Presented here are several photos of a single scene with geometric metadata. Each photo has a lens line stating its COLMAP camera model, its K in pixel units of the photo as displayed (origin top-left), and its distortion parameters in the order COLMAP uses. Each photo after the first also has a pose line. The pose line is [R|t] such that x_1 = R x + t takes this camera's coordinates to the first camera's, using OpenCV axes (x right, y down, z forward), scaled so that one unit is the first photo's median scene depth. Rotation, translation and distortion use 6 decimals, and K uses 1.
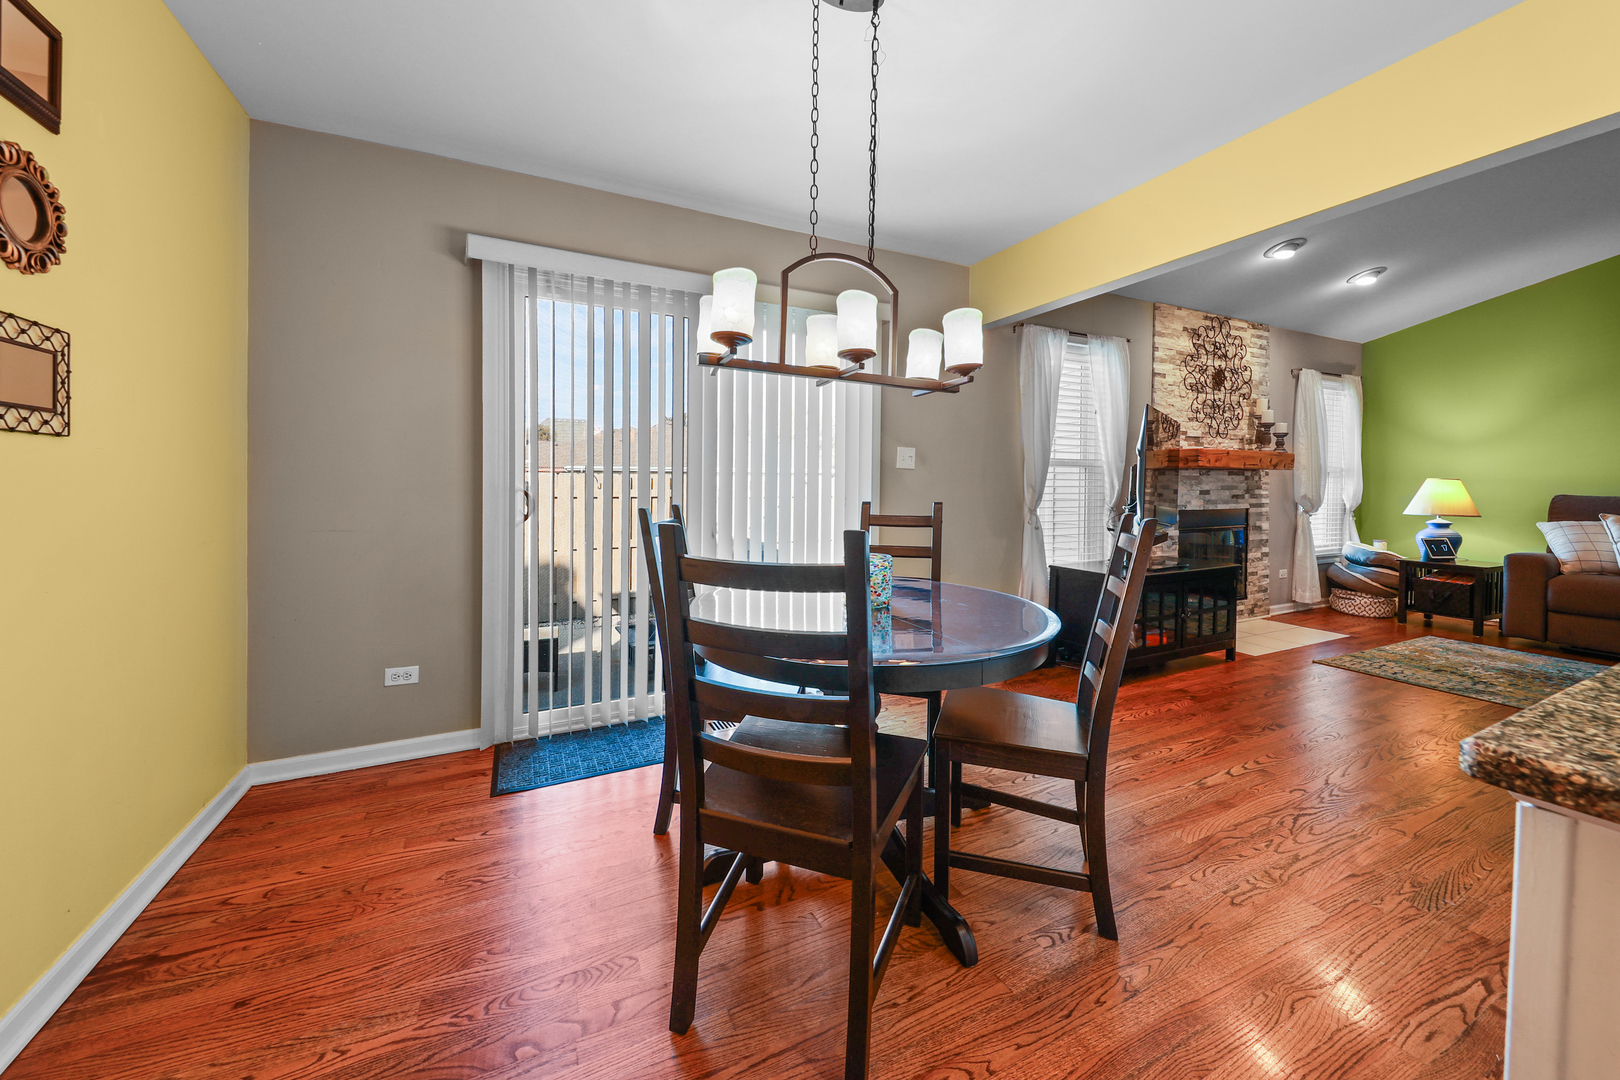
lens RADIAL K [[577.1, 0, 794.5], [0, 577.1, 493.8], [0, 0, 1]] dist [-0.001628, -0.000412]
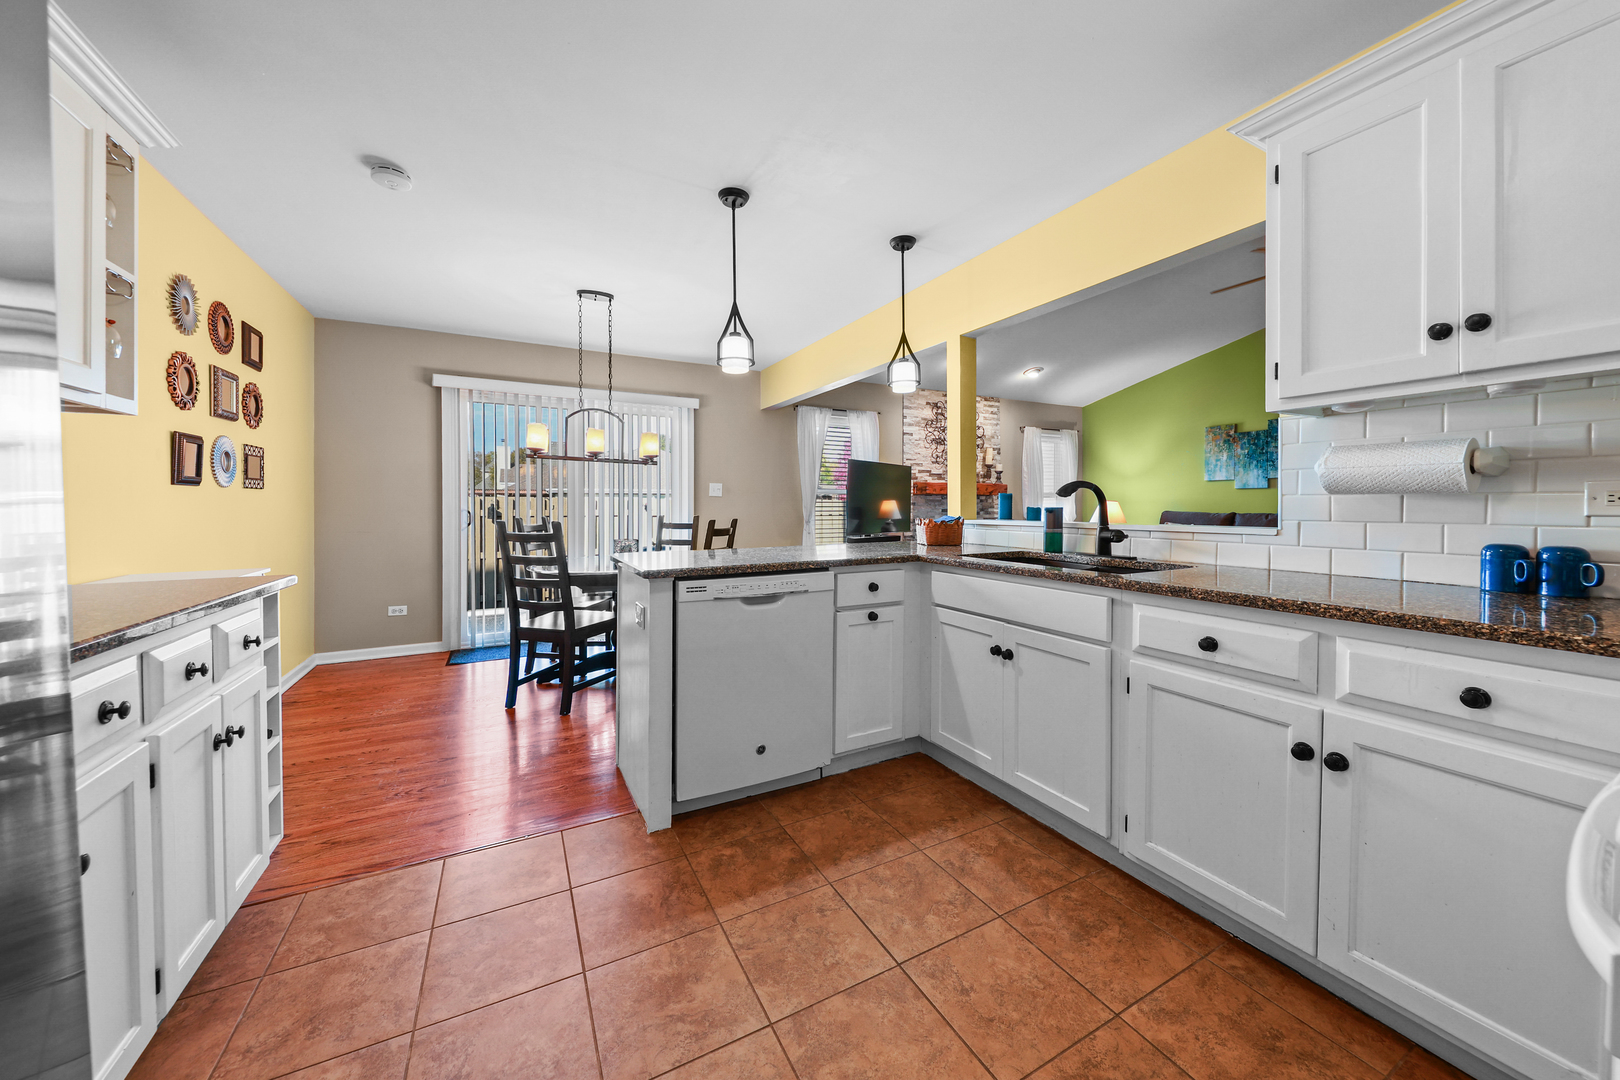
lens RADIAL K [[577.1, 0, 826.7], [0, 577.1, 515.2], [0, 0, 1]] dist [-0.001628, -0.000412]
pose [[0.997645, -0.005176, 0.068387, 0.295181], [0.005239, 0.999986, -0.000746, 0.009448], [-0.068383, 0.001102, 0.997659, -0.488051]]
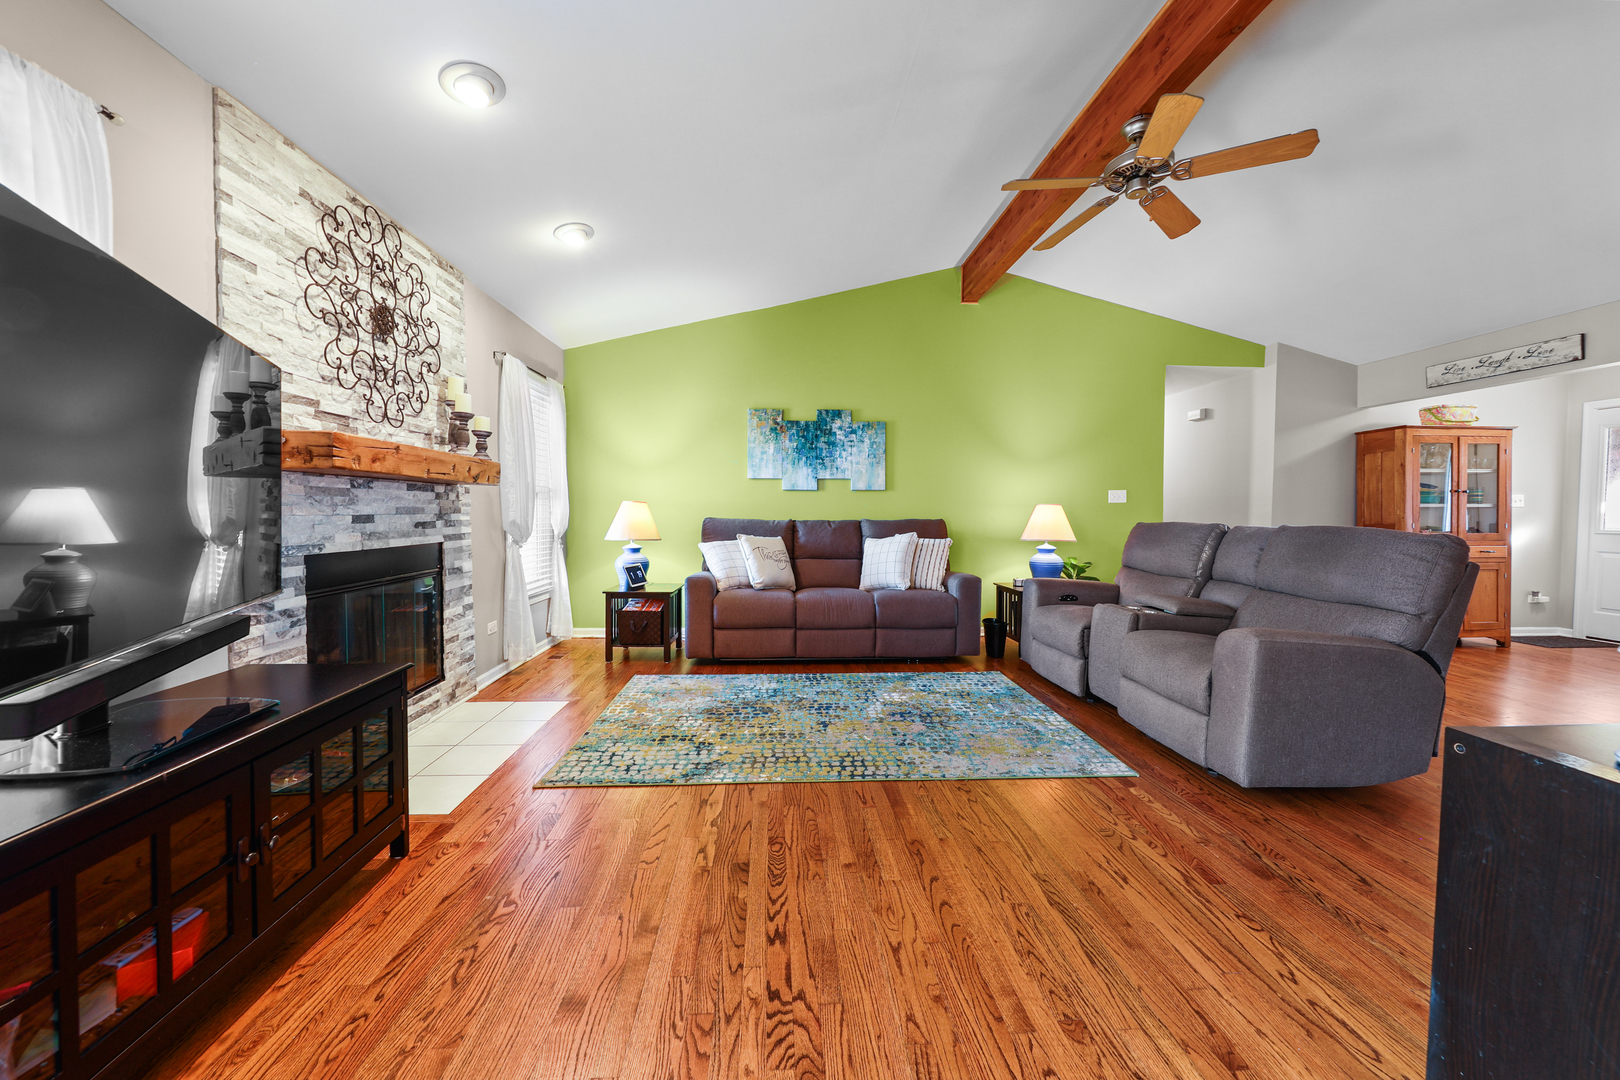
lens RADIAL K [[577.1, 0, 814.0], [0, 577.1, 536.1], [0, 0, 1]] dist [-0.001628, -0.000412]
pose [[0.354233, -0.038308, 0.934372, 0.343405], [0.010742, 0.999261, 0.036896, -0.001560], [-0.935096, -0.003033, 0.354383, 0.393586]]
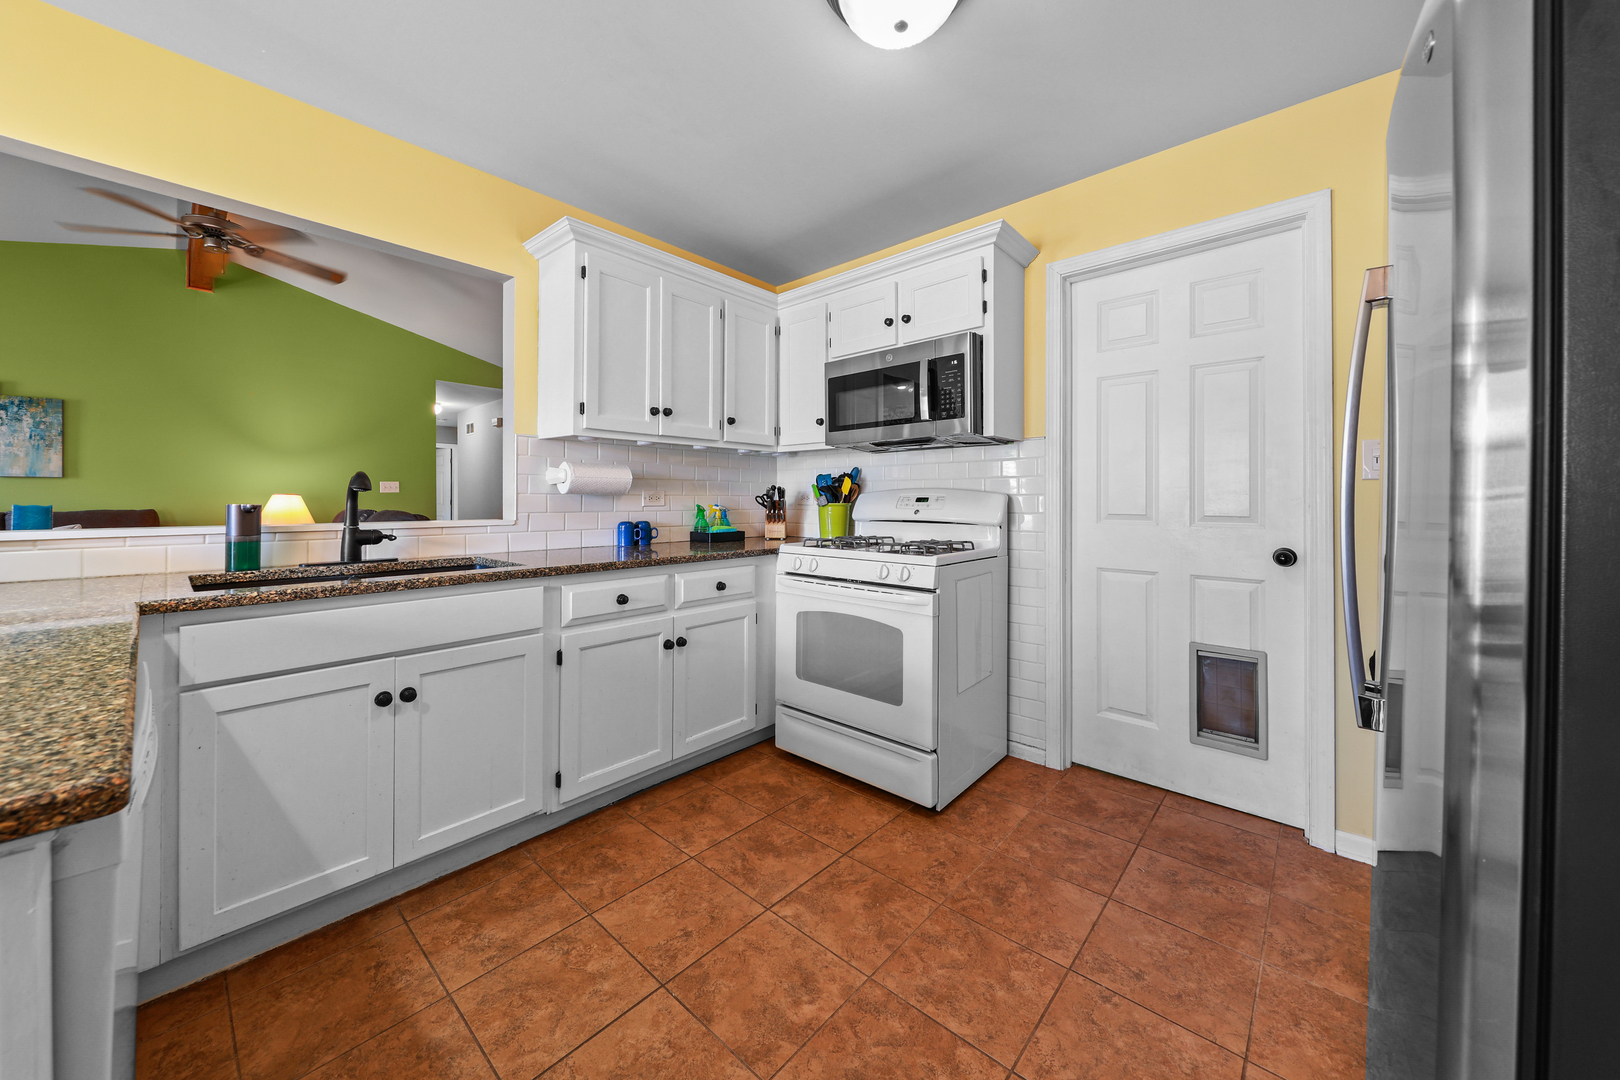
lens RADIAL K [[577.1, 0, 796.6], [0, 577.1, 501.0], [0, 0, 1]] dist [-0.001628, -0.000412]
pose [[-0.388339, -0.003795, 0.921509, 0.048091], [0.015562, 0.999822, 0.010676, 0.001372], [-0.921385, 0.018487, -0.388211, -0.121120]]
